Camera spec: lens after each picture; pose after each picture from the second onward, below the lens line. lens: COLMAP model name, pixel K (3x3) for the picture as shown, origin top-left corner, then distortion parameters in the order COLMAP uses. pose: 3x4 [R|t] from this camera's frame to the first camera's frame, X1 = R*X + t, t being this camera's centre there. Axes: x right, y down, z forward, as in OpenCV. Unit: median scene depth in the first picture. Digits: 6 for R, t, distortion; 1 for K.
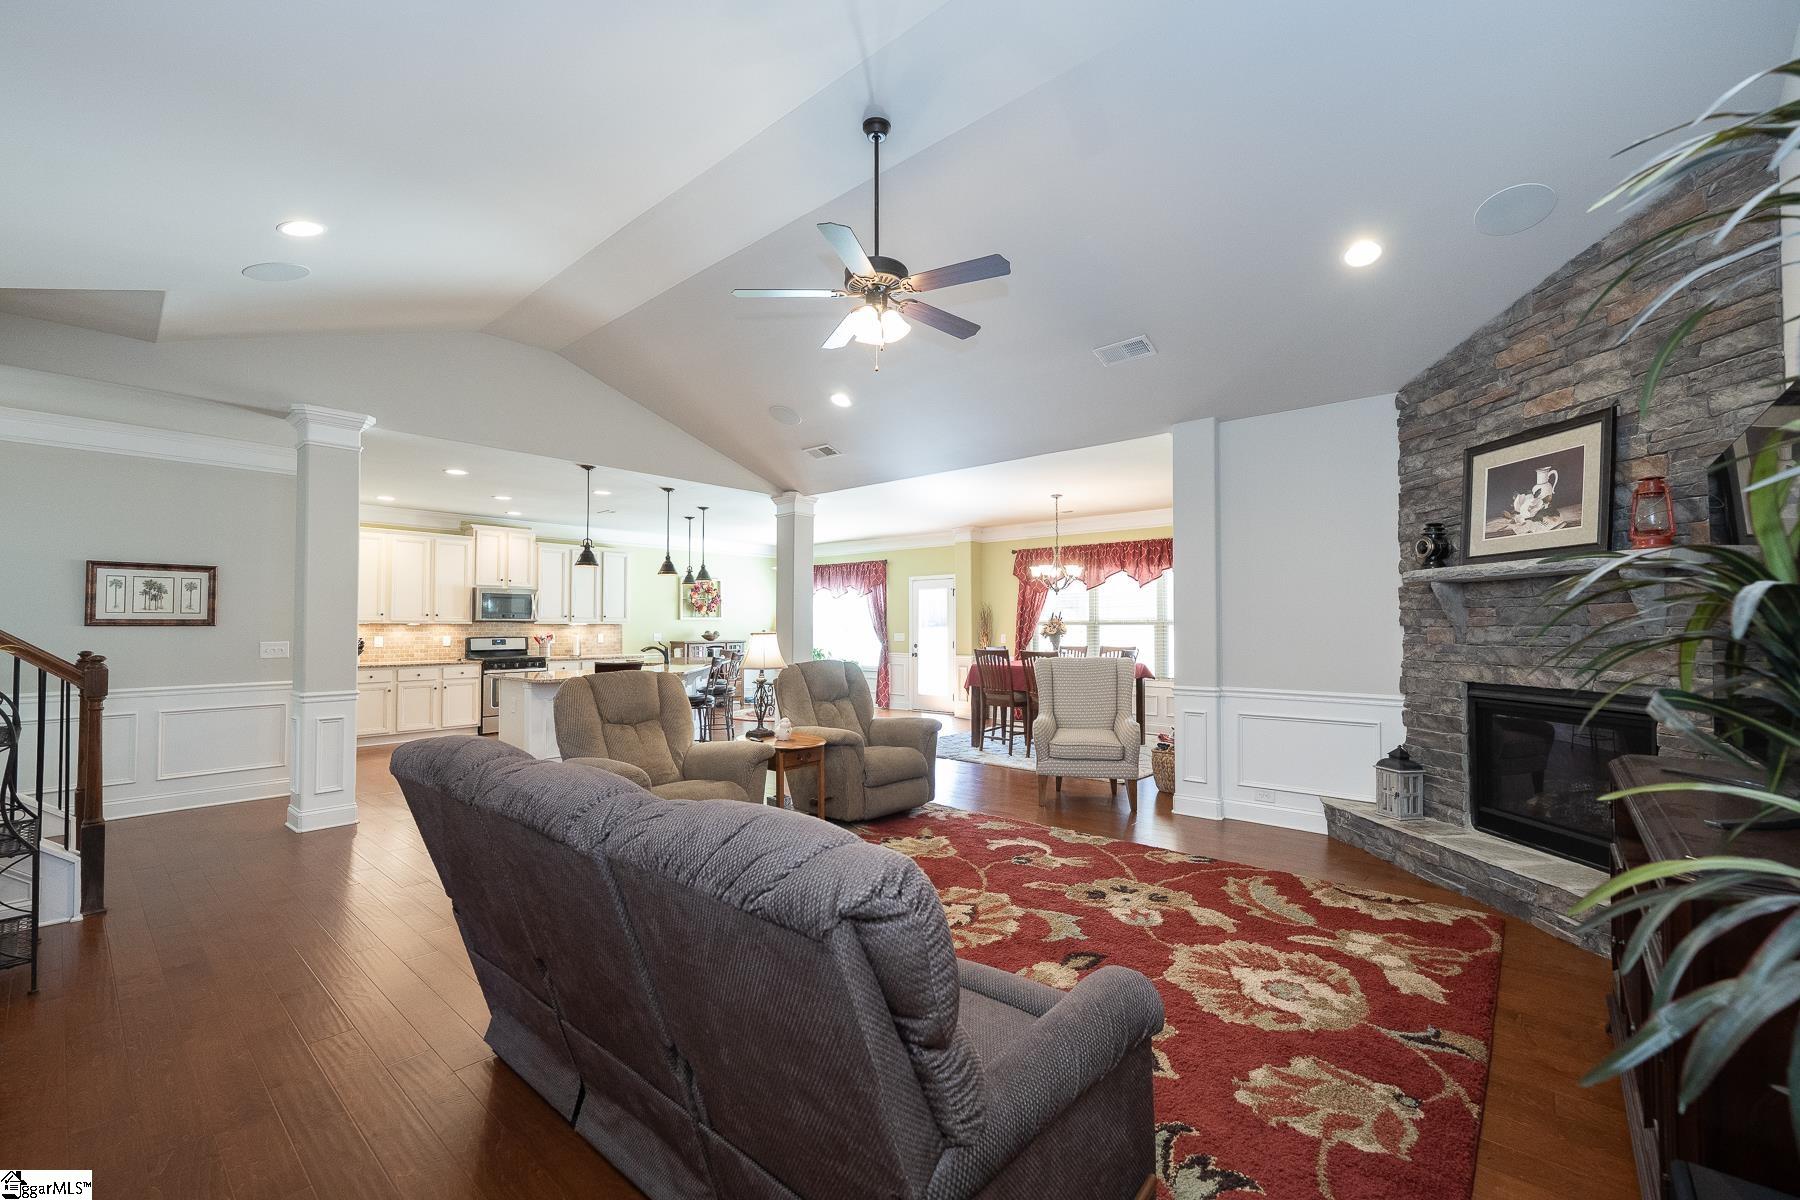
lens RADIAL K [[737.1, 0, 901.8], [0, 737.1, 607.3], [0, 0, 1]] dist [0.001172, 0.000103]
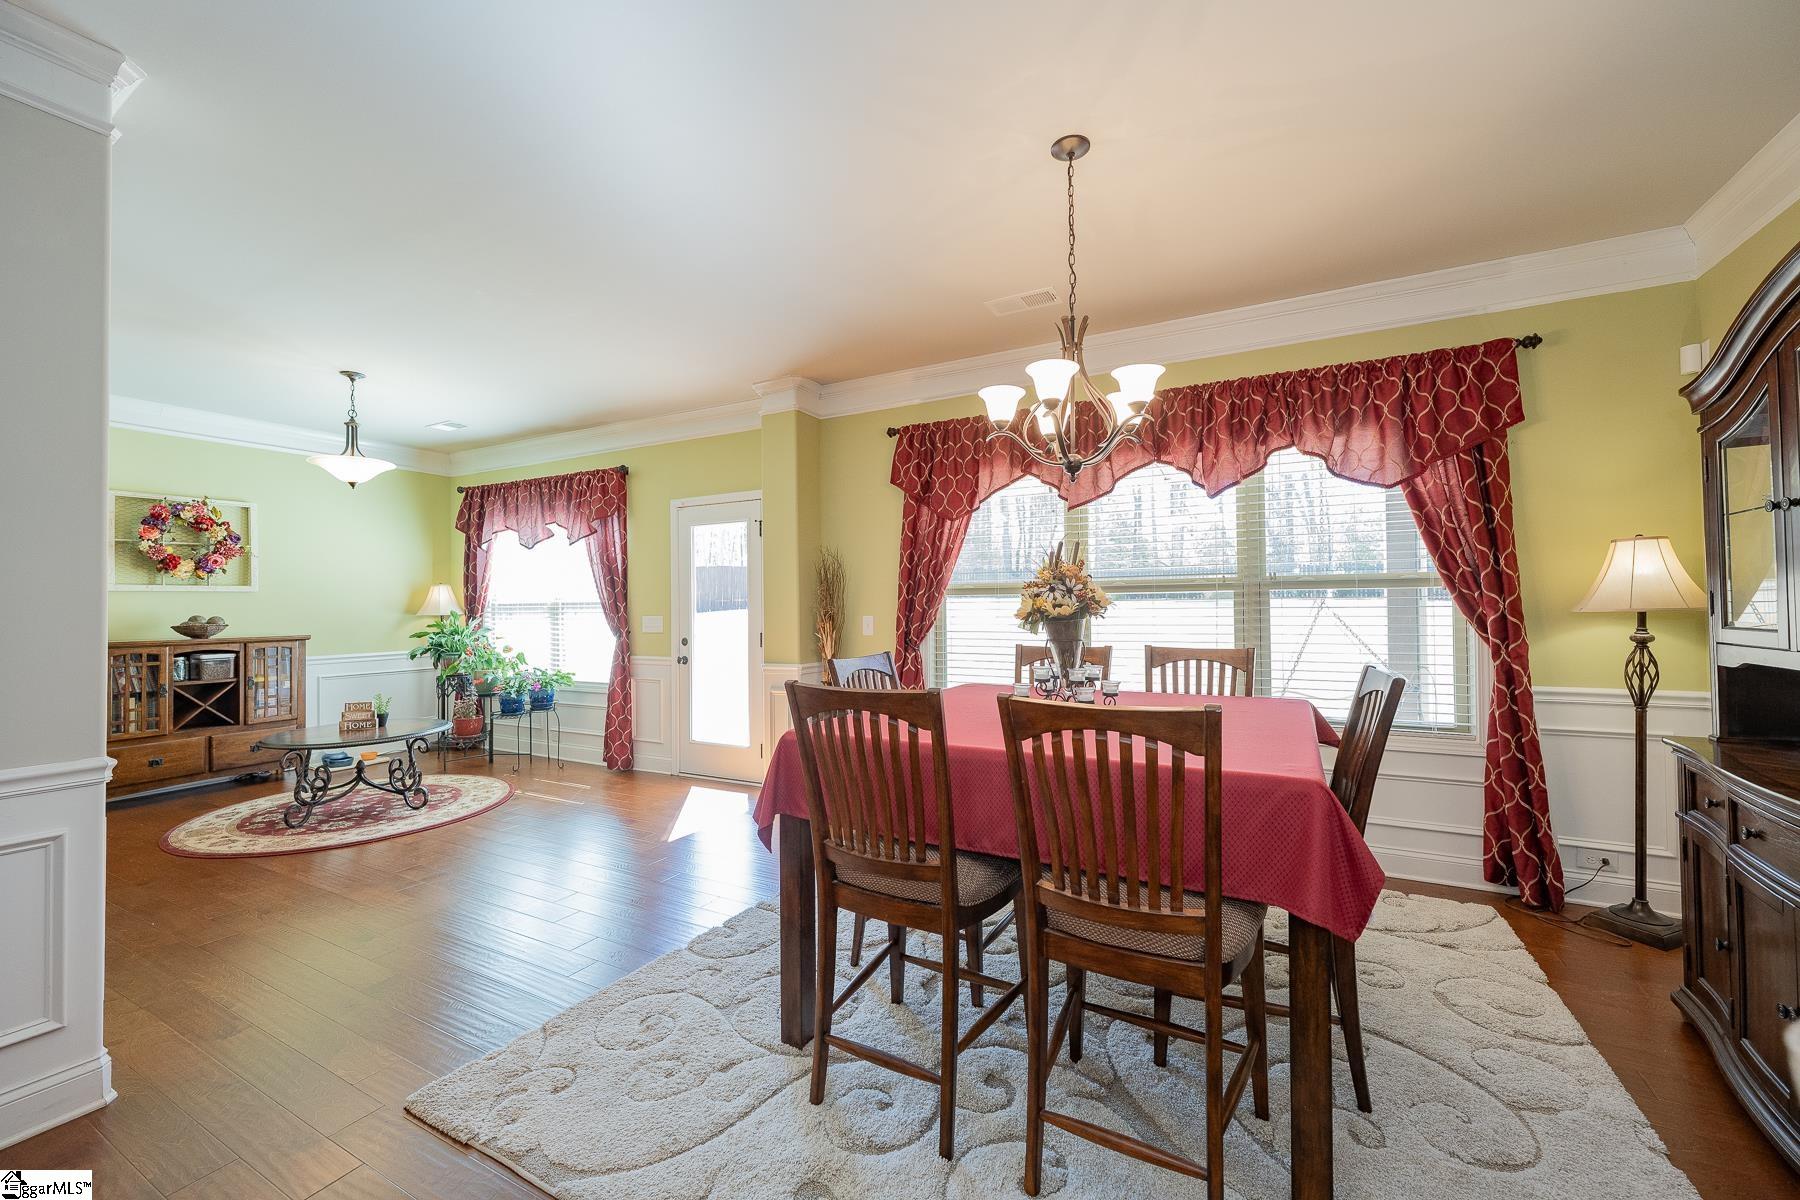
lens RADIAL K [[711.5, 0, 903.7], [0, 711.5, 598.0], [0, 0, 1]] dist [-0.000125, 0.000094]
pose [[0.975492, -0.006444, 0.219940, 0.080623], [0.003491, 0.999898, 0.013814, 0.024793], [-0.220007, -0.012707, 0.975416, 0.729192]]
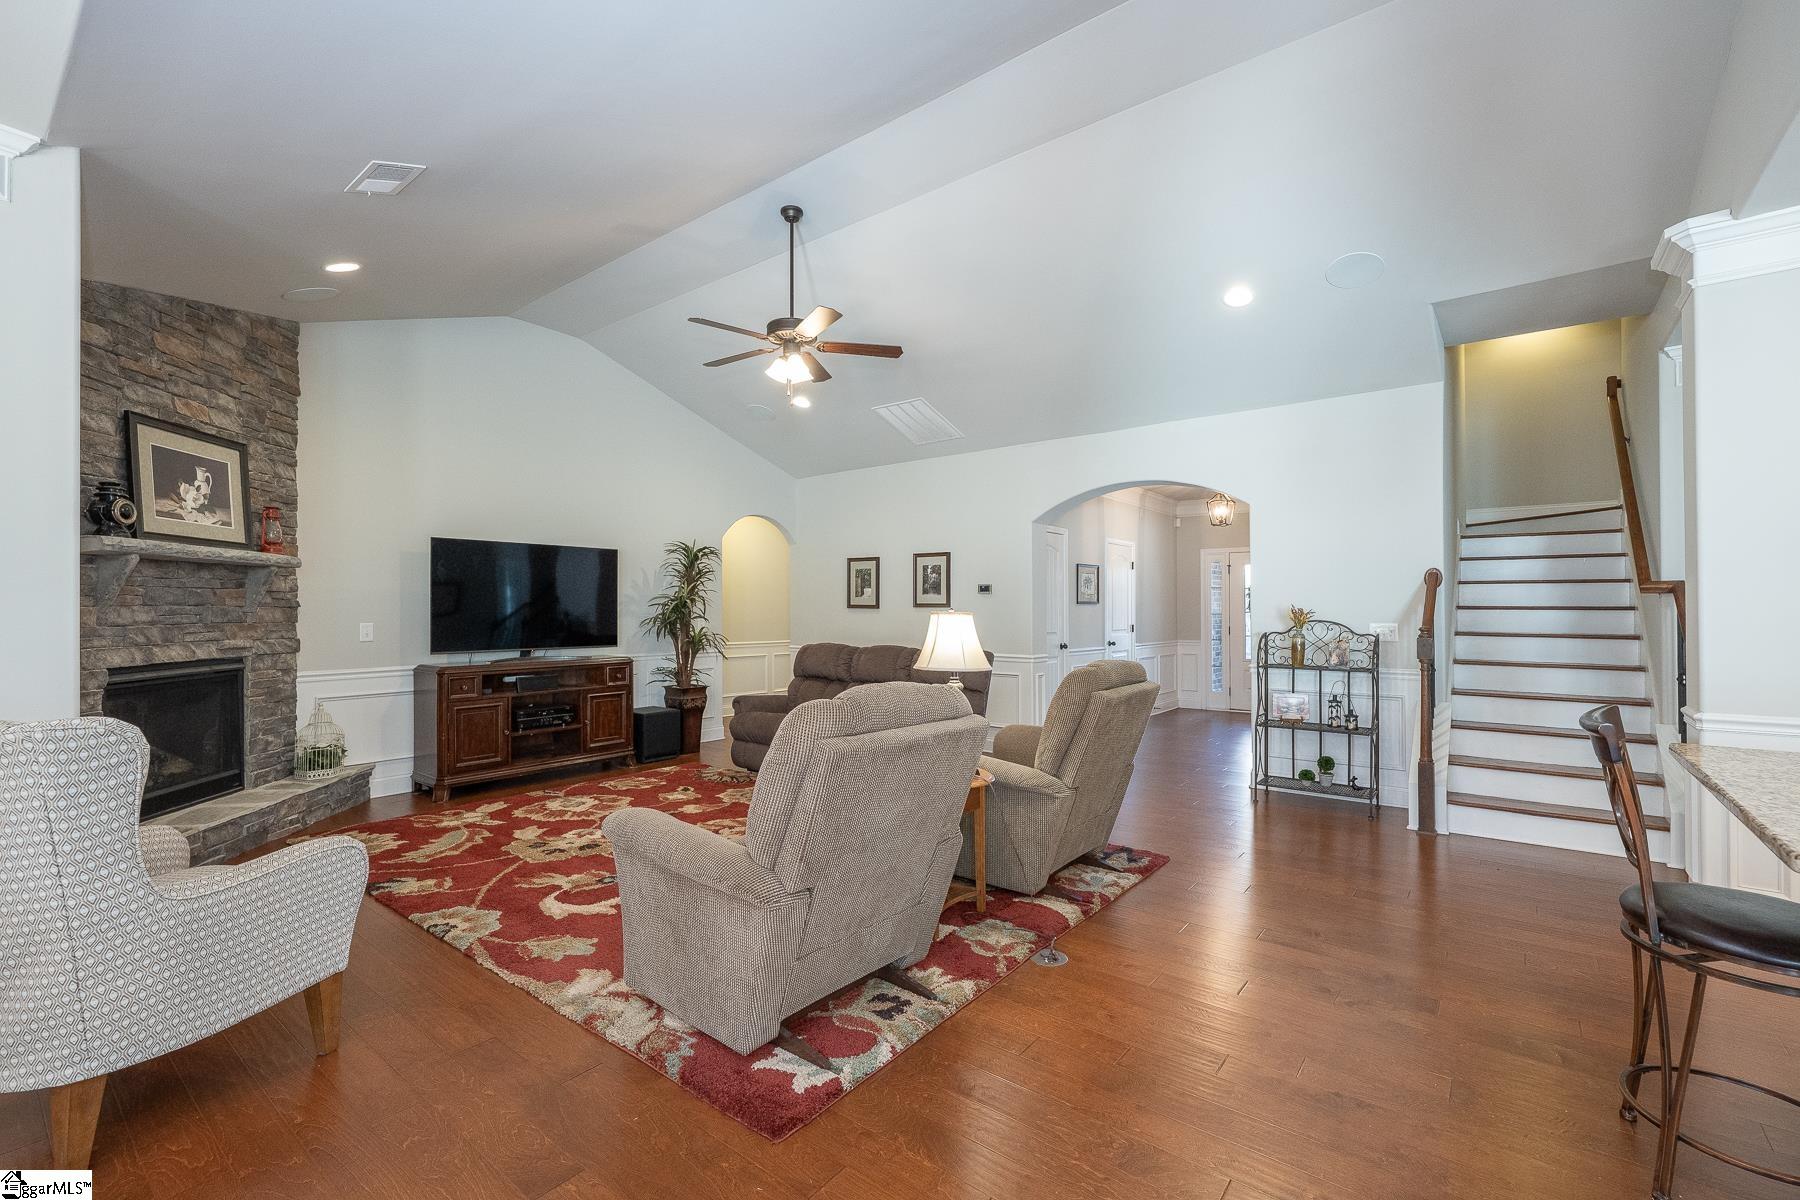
lens RADIAL K [[771.5, 0, 898.9], [0, 771.5, 606.3], [0, 0, 1]] dist [-0.001512, 0.000090]
pose [[-0.999213, 0.002451, -0.039592, -0.069683], [0.003647, 0.999538, -0.030187, 0.028421], [0.039499, -0.030307, -0.998760, 0.965401]]
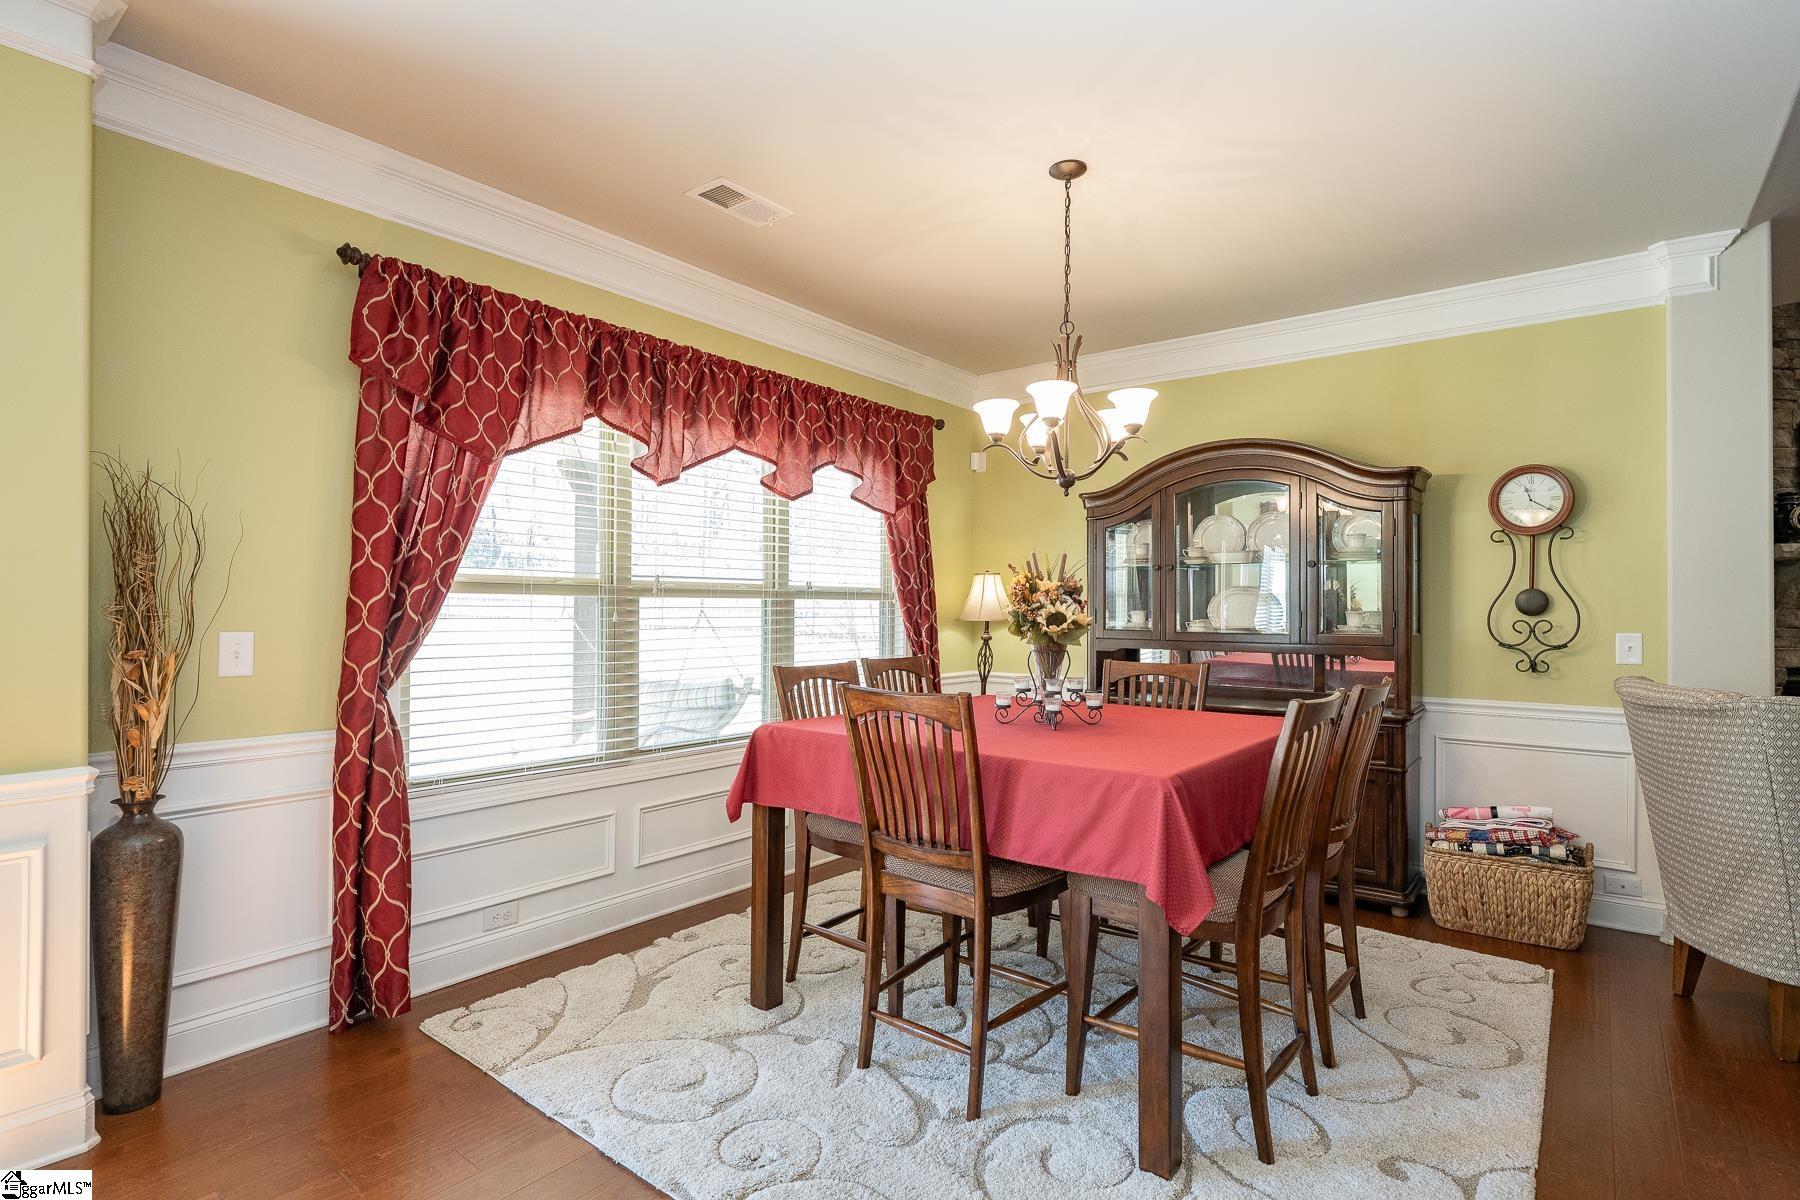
lens RADIAL K [[890.0, 0, 907.6], [0, 890.0, 599.6], [0, 0, 1]] dist [-0.001162, 0.000219]
pose [[-0.049819, 0.011658, 0.998690, -0.149413], [-0.032506, 0.999383, -0.013287, 0.031736], [-0.998229, -0.033125, -0.049409, 1.069717]]
